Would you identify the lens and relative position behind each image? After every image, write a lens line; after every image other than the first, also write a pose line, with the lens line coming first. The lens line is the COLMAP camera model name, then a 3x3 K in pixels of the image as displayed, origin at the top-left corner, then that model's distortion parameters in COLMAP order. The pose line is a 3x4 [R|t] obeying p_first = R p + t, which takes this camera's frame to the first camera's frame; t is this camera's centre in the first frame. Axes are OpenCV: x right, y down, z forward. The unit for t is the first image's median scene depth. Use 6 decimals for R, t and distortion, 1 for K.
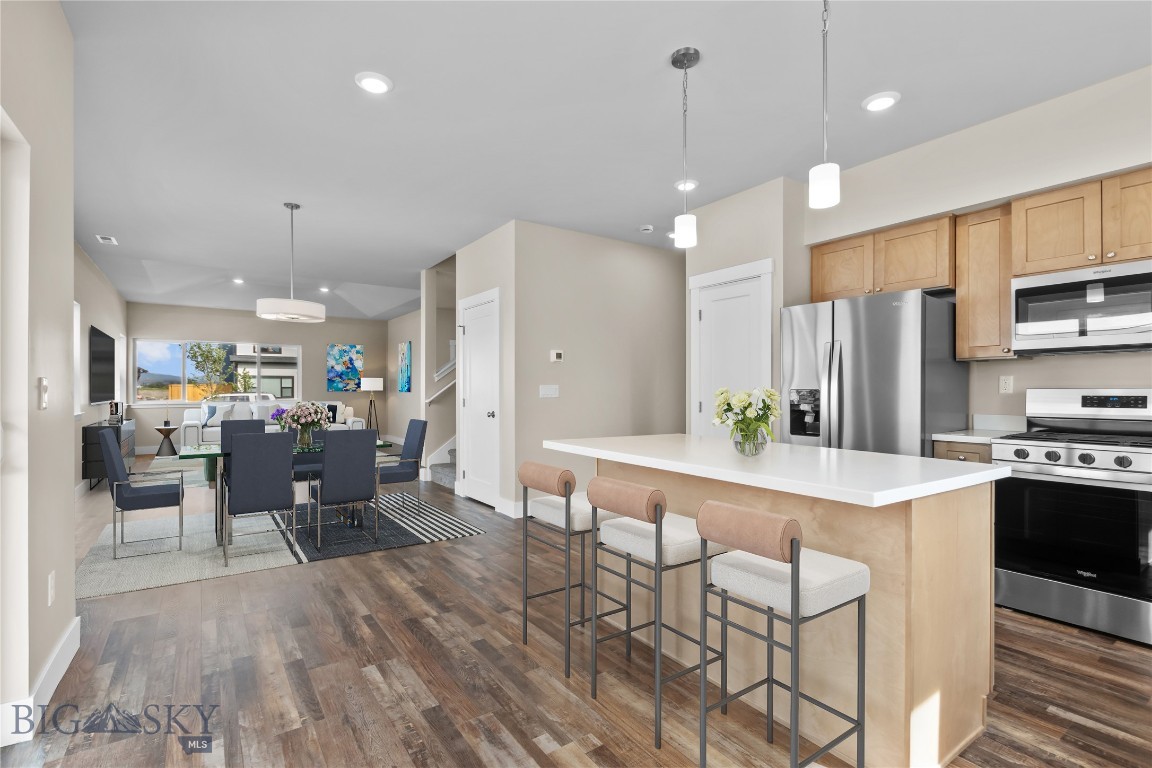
lens RADIAL K [[535.9, 0, 575.4], [0, 535.9, 390.6], [0, 0, 1]] dist [-0.003632, -0.000490]
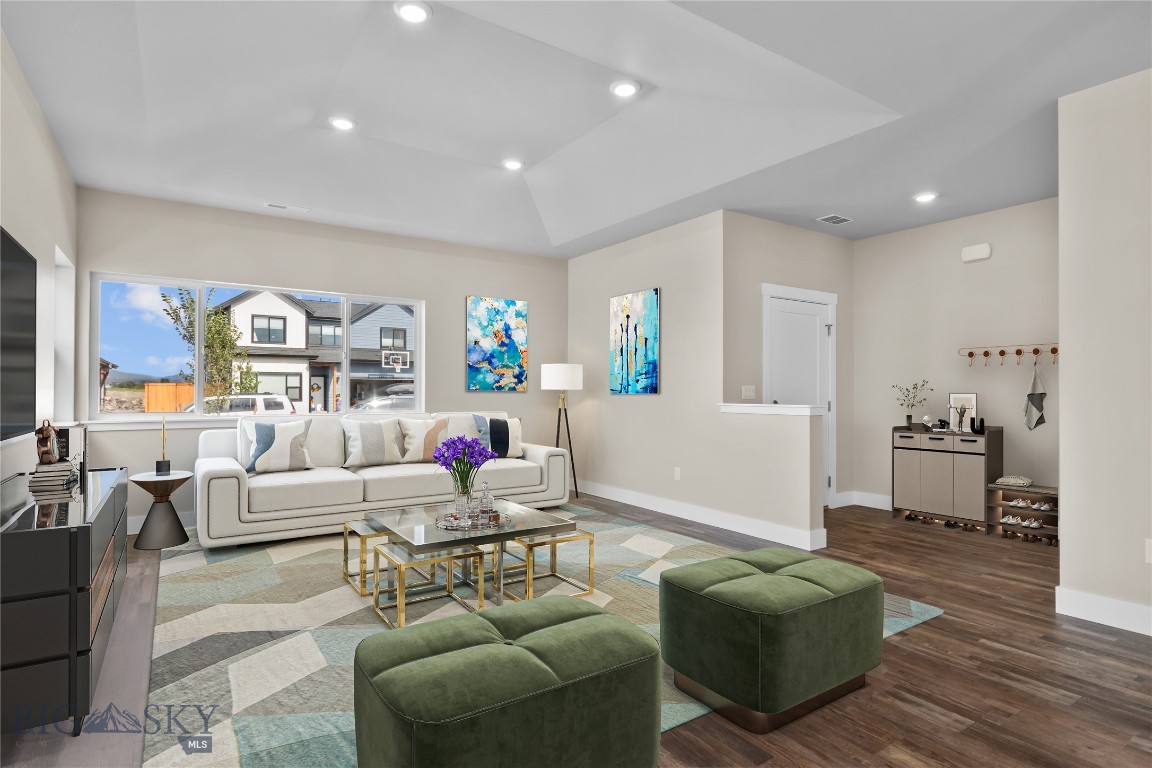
lens RADIAL K [[599.5, 0, 575.2], [0, 599.5, 384.7], [0, 0, 1]] dist [-0.025618, -0.000598]
pose [[0.999886, 0.001850, -0.014999, -0.350506], [-0.002057, 0.999903, -0.013799, 0.003723], [0.014973, 0.013828, 0.999792, 0.437428]]
